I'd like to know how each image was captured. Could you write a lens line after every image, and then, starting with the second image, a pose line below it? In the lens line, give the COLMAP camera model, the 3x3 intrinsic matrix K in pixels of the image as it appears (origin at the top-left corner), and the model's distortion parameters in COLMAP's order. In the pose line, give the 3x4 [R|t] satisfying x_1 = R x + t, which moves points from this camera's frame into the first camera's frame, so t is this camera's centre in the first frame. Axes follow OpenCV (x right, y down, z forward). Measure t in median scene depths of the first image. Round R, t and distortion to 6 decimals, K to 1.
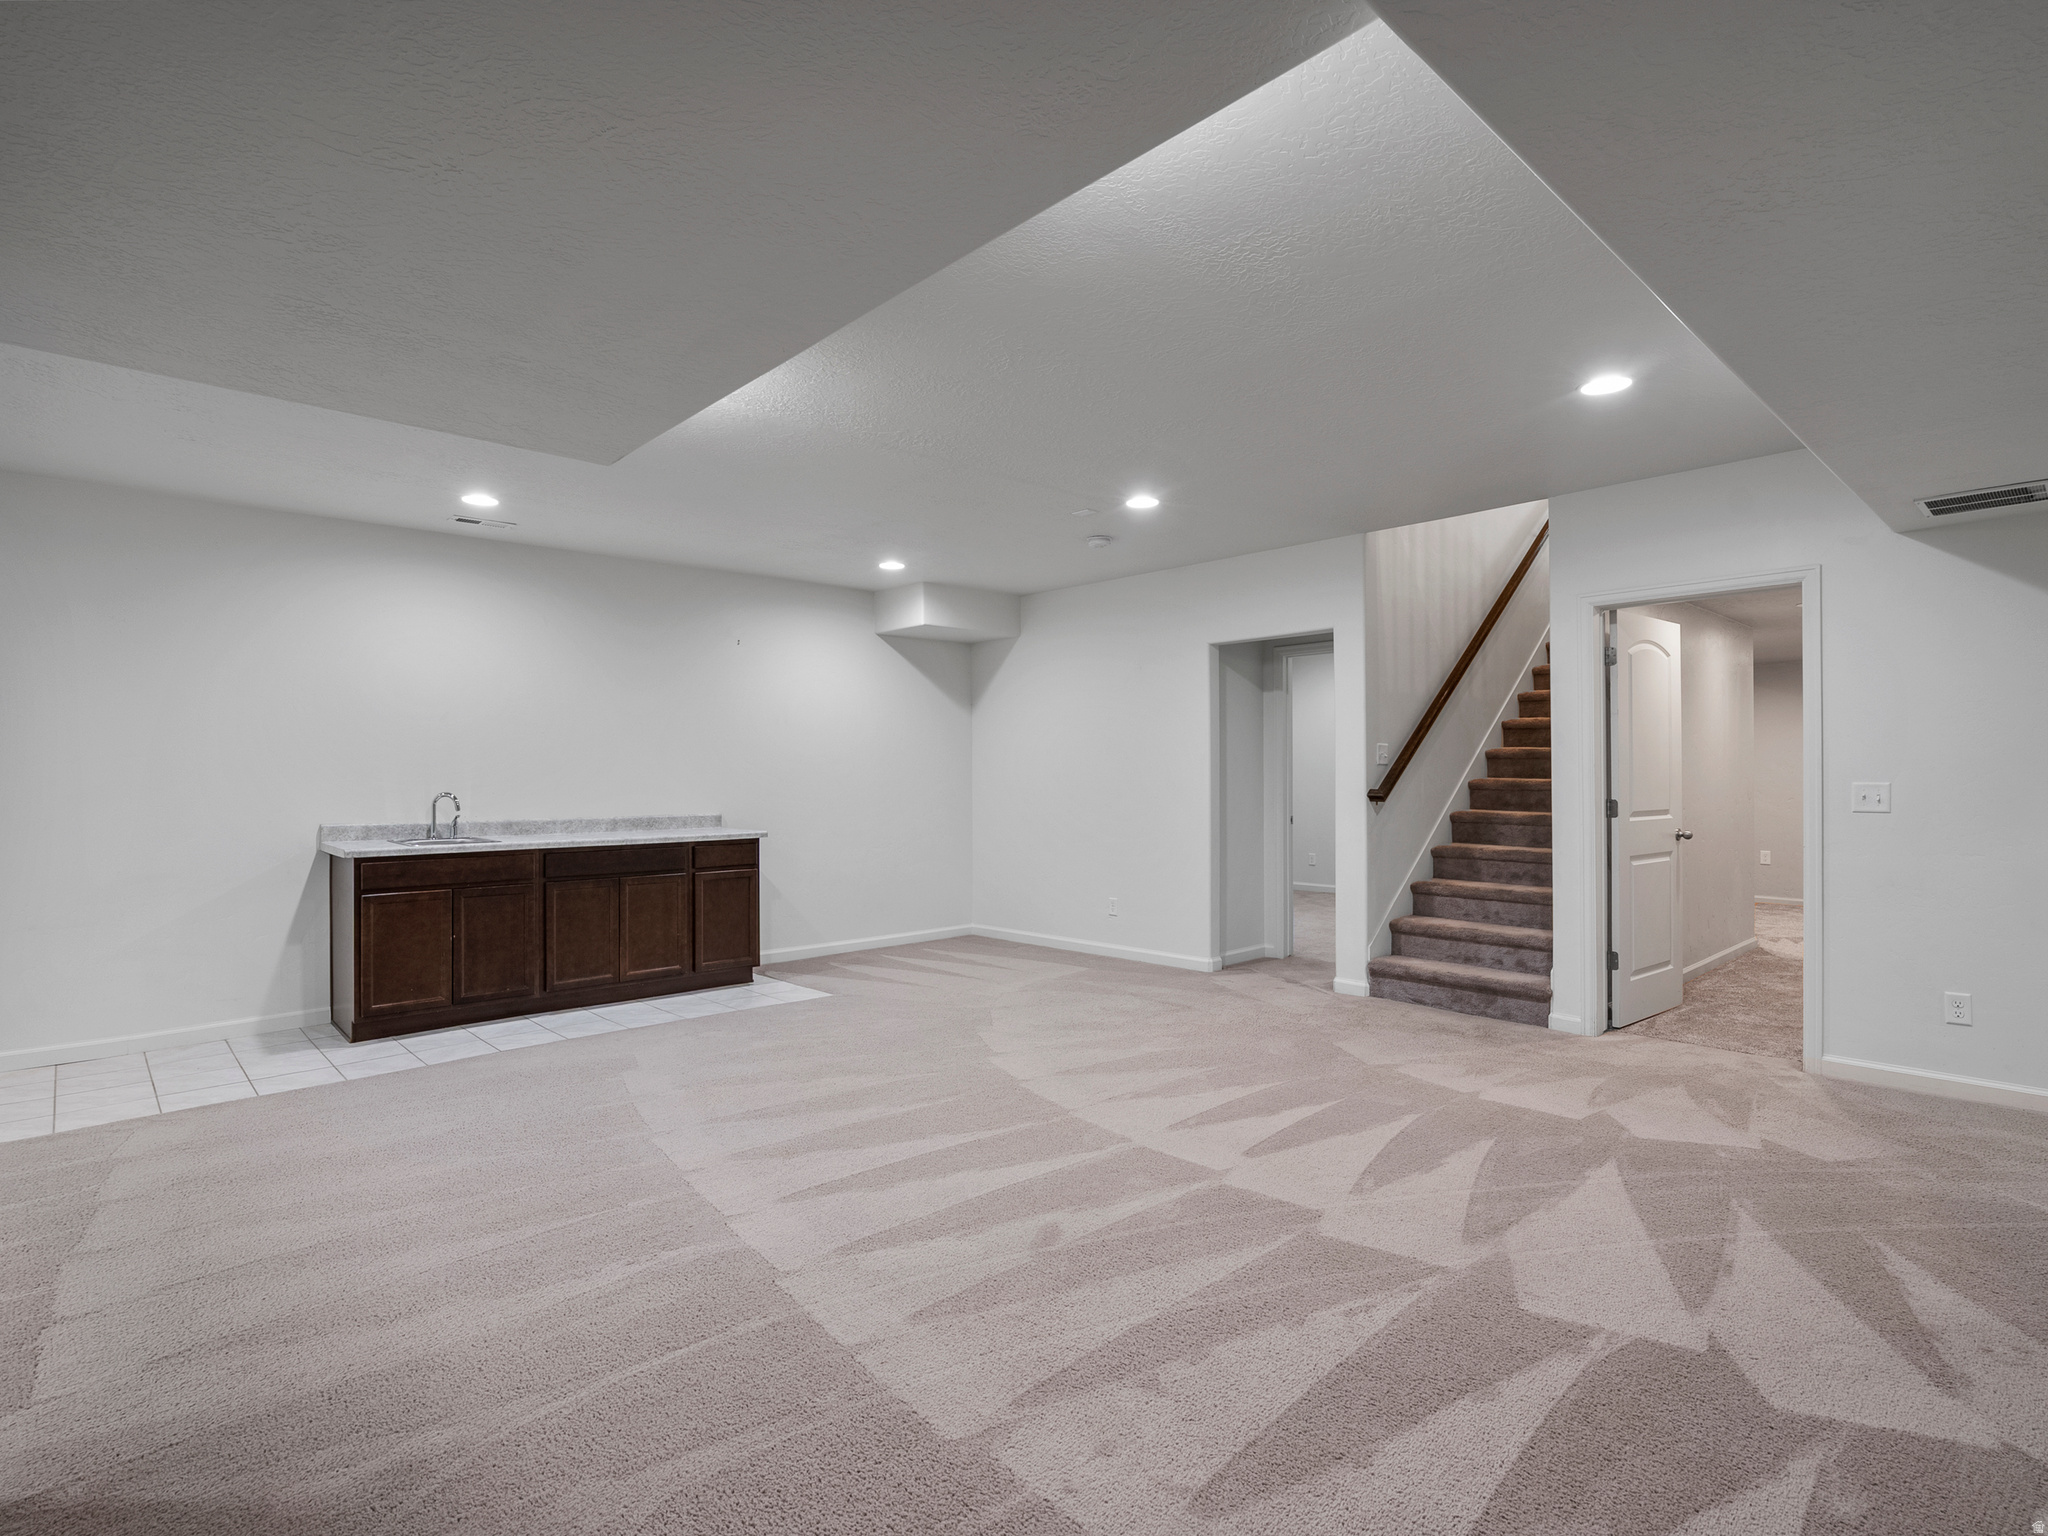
lens RADIAL K [[1035.6, 0, 1030.6], [0, 1035.6, 755.2], [0, 0, 1]] dist [-0.000545, 0.000530]
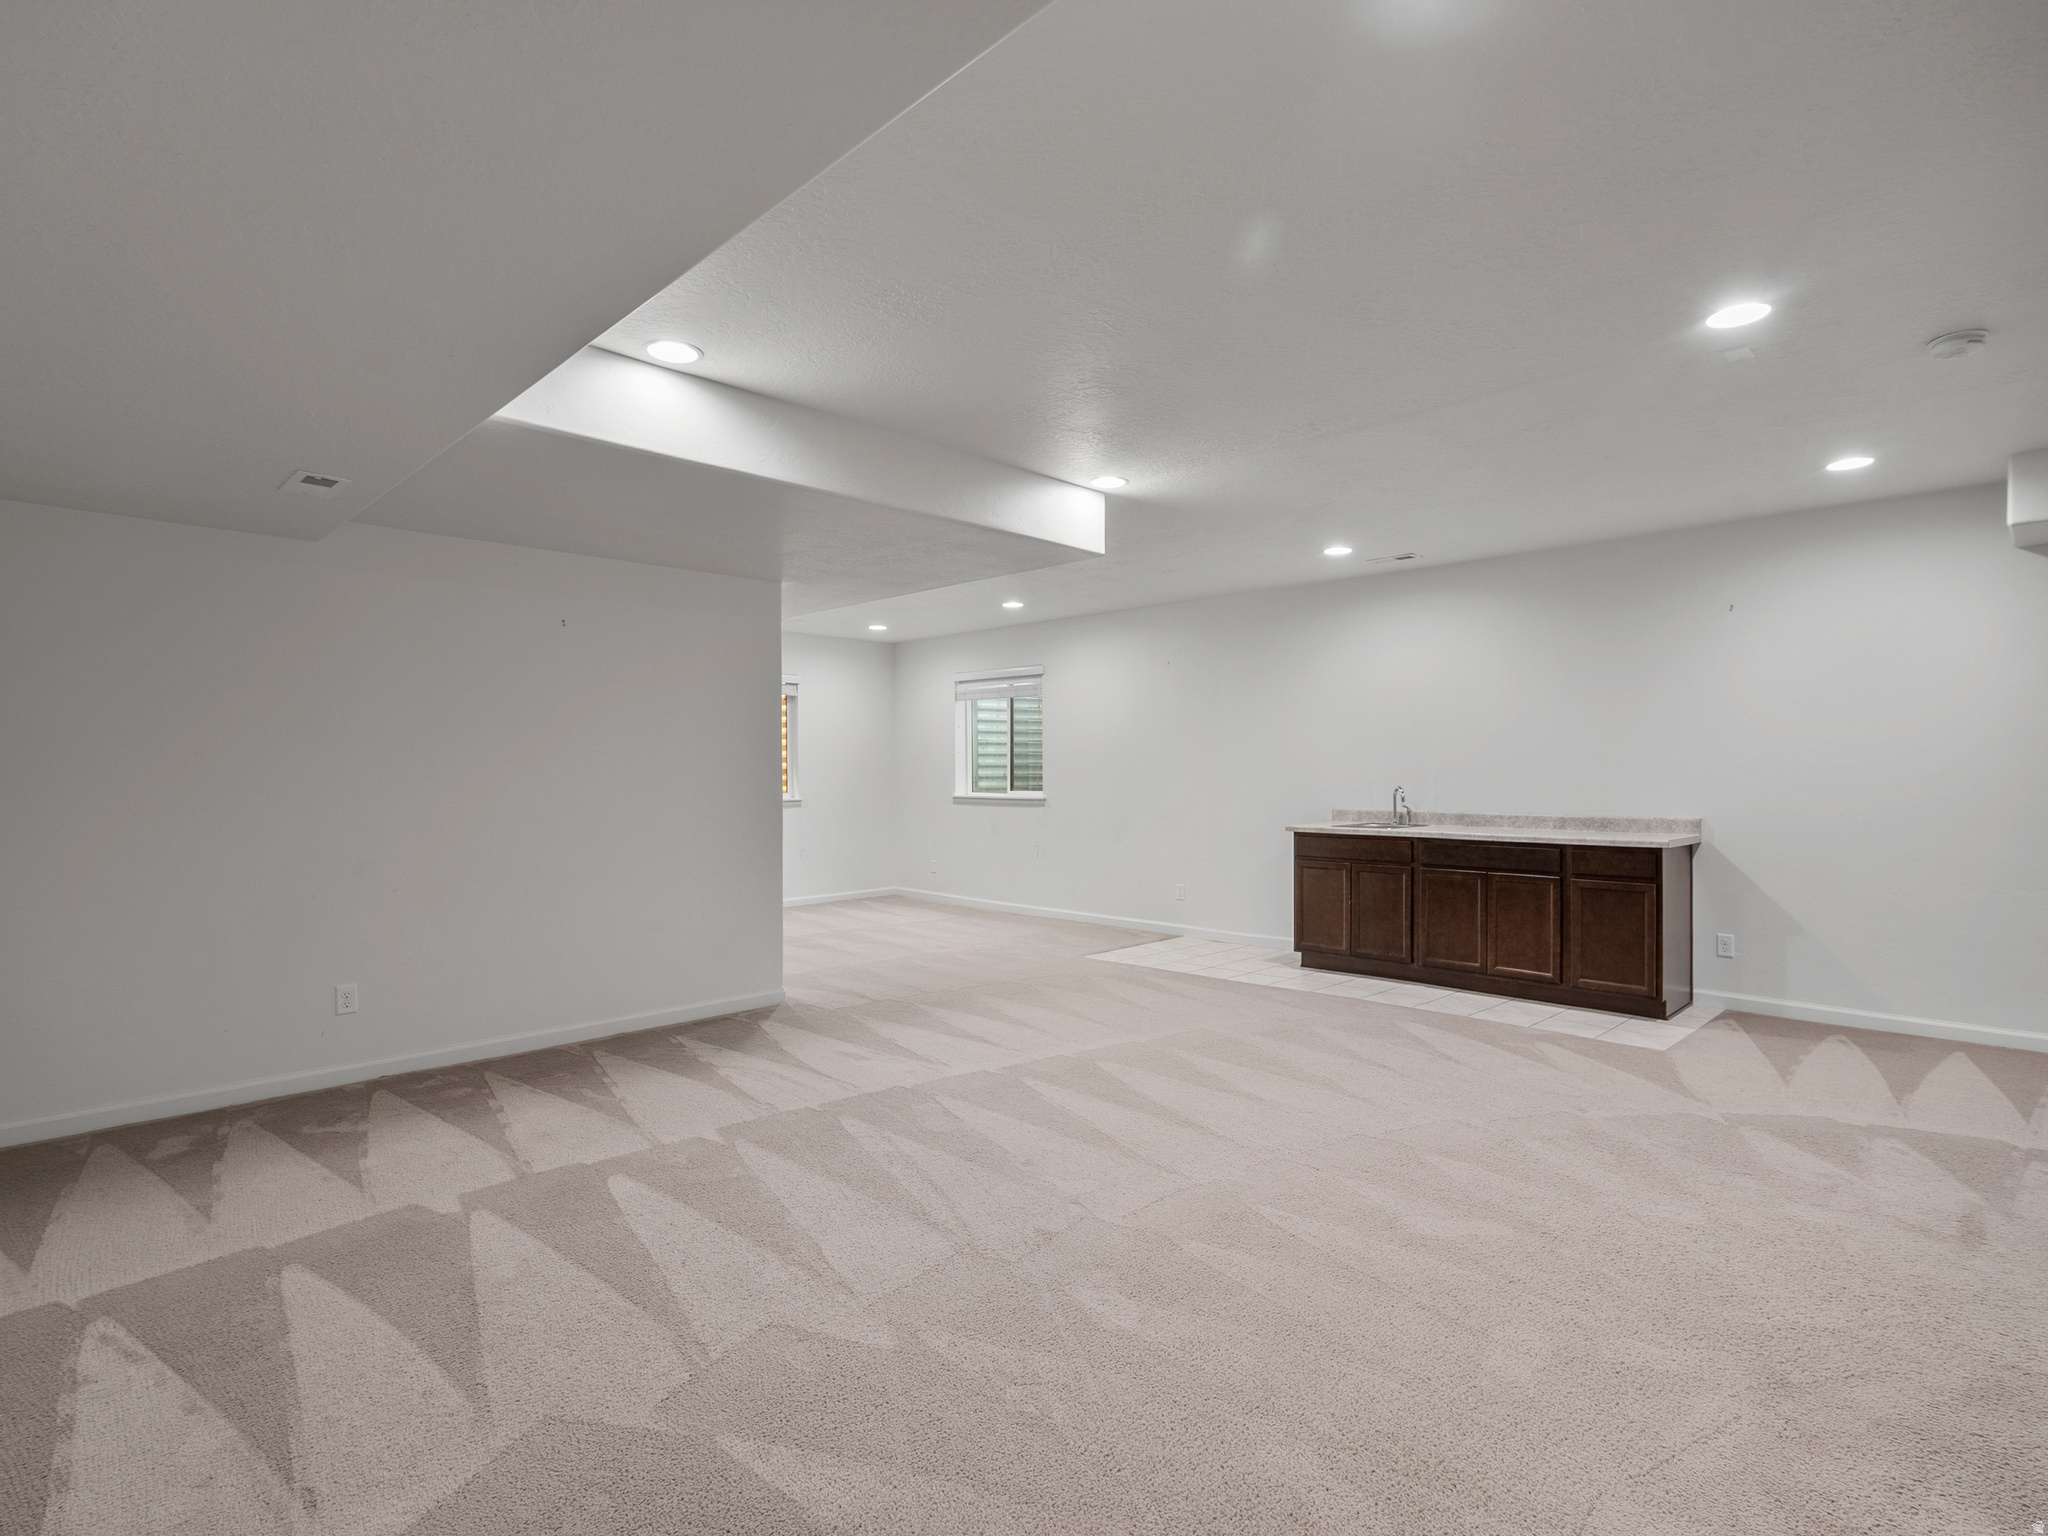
lens RADIAL K [[1035.6, 0, 1027.8], [0, 1035.6, 767.2], [0, 0, 1]] dist [-0.000545, 0.000530]
pose [[0.042800, -0.002262, -0.999081, 0.613211], [0.020519, 0.999788, -0.001385, 0.006248], [0.998873, -0.020441, 0.042837, 0.508267]]
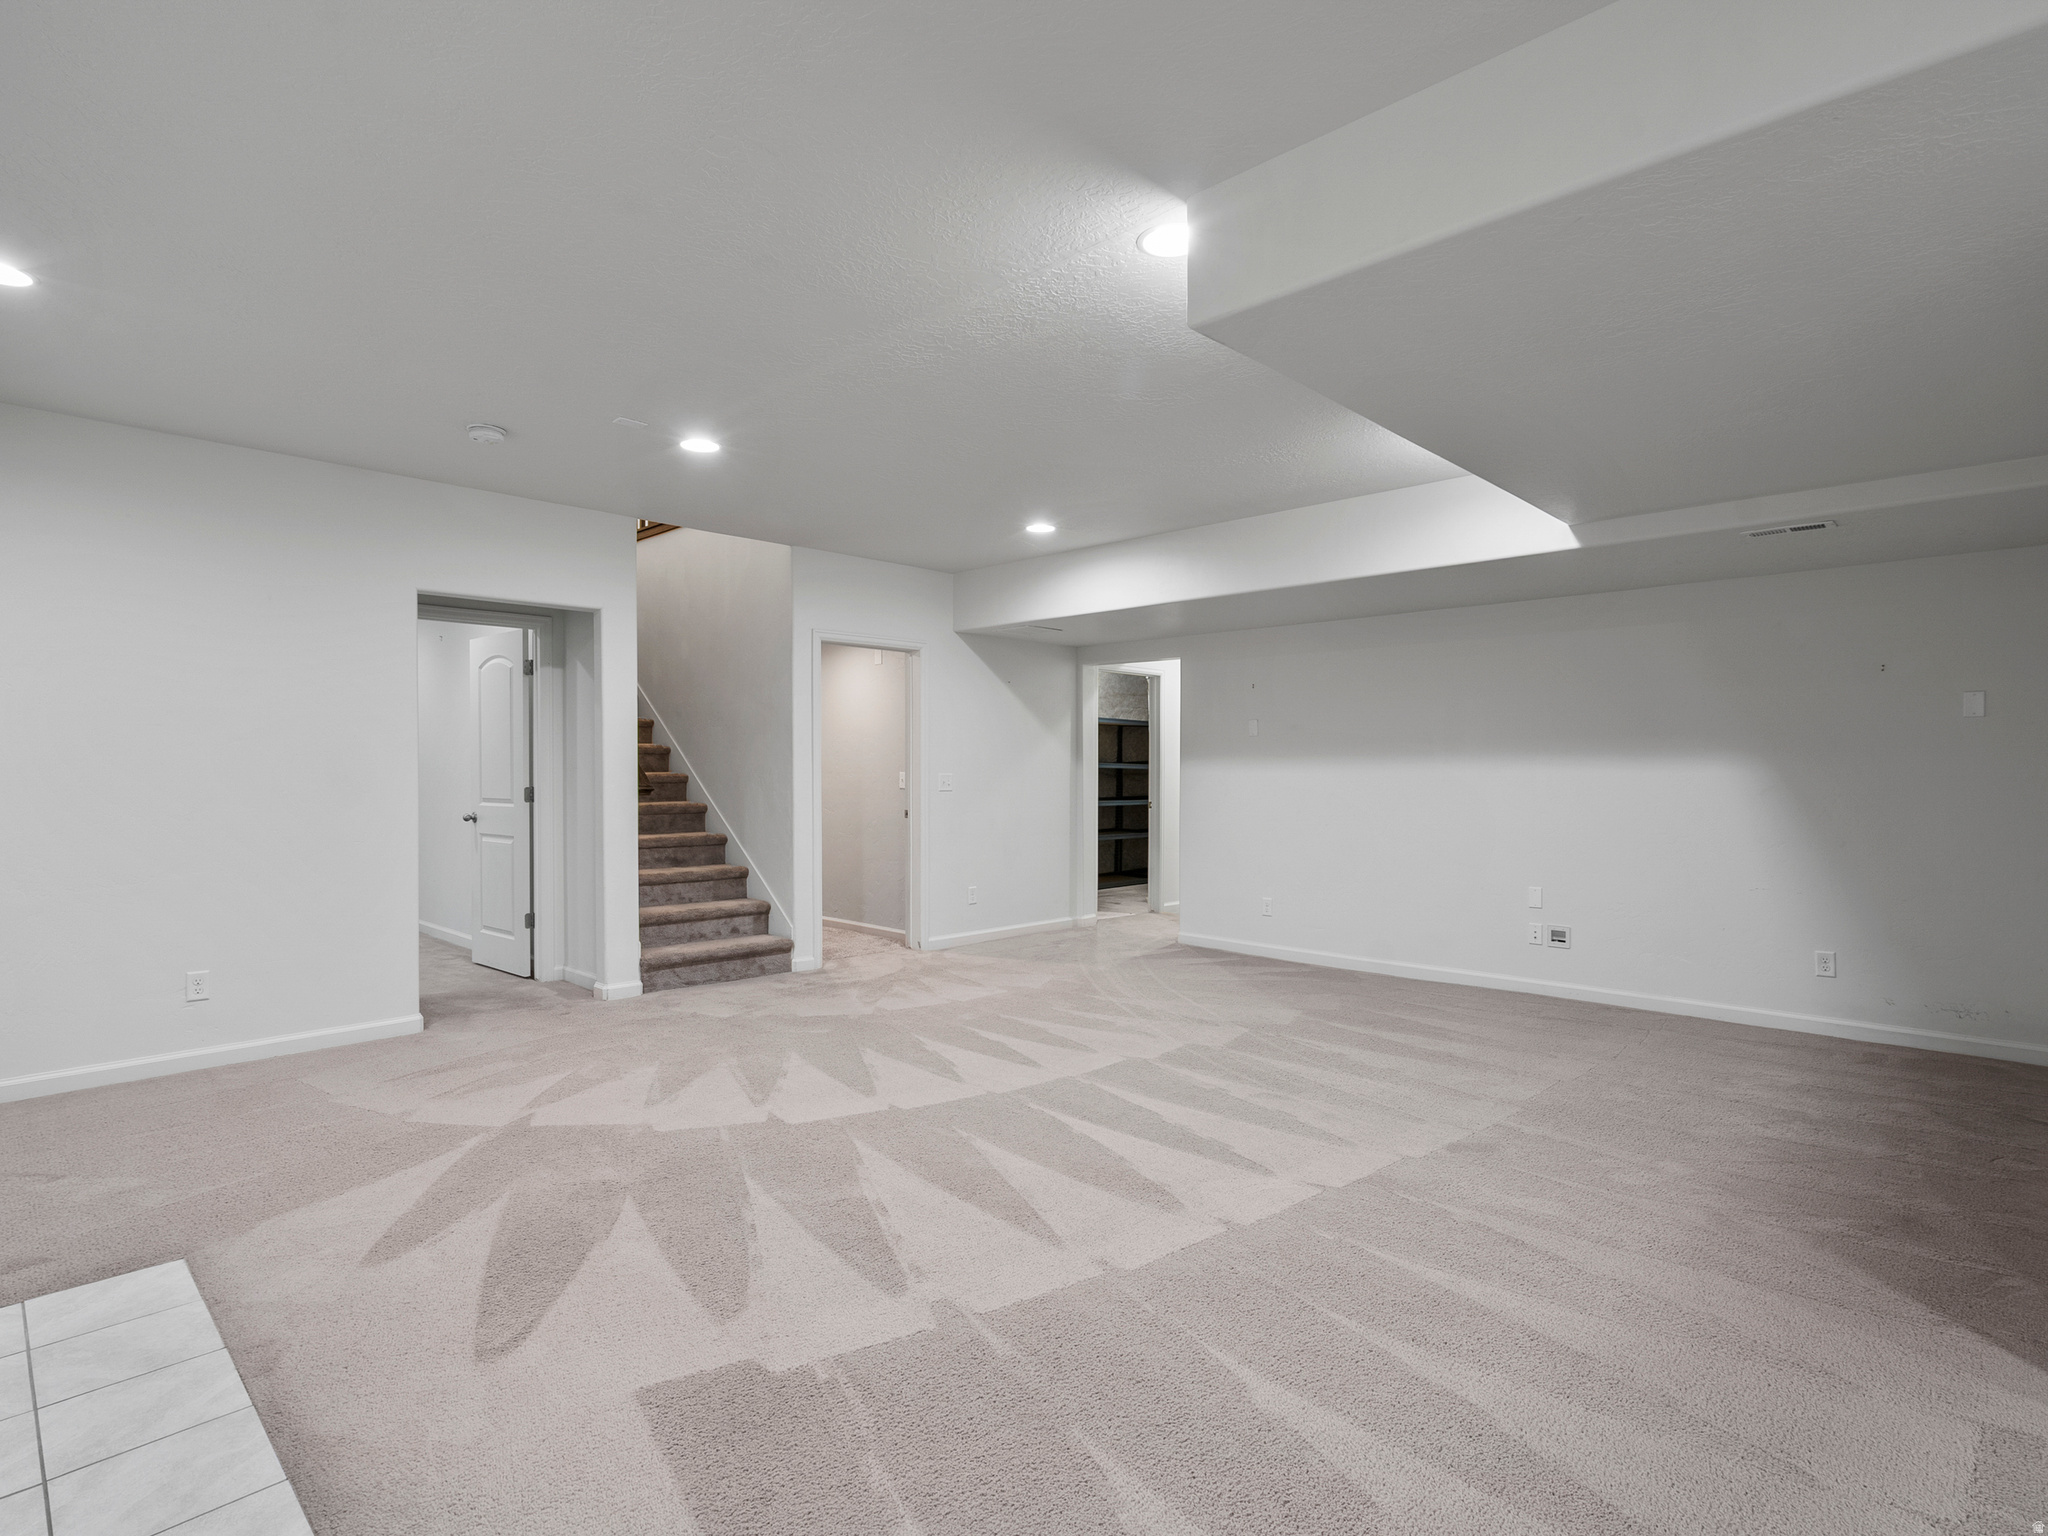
lens RADIAL K [[1035.6, 0, 1030.9], [0, 1035.6, 785.9], [0, 0, 1]] dist [-0.000545, 0.000530]
pose [[-0.040156, -0.017001, 0.999049, -0.677720], [-0.023091, 0.999604, 0.016082, 0.011238], [-0.998927, -0.022424, -0.040532, 0.685968]]
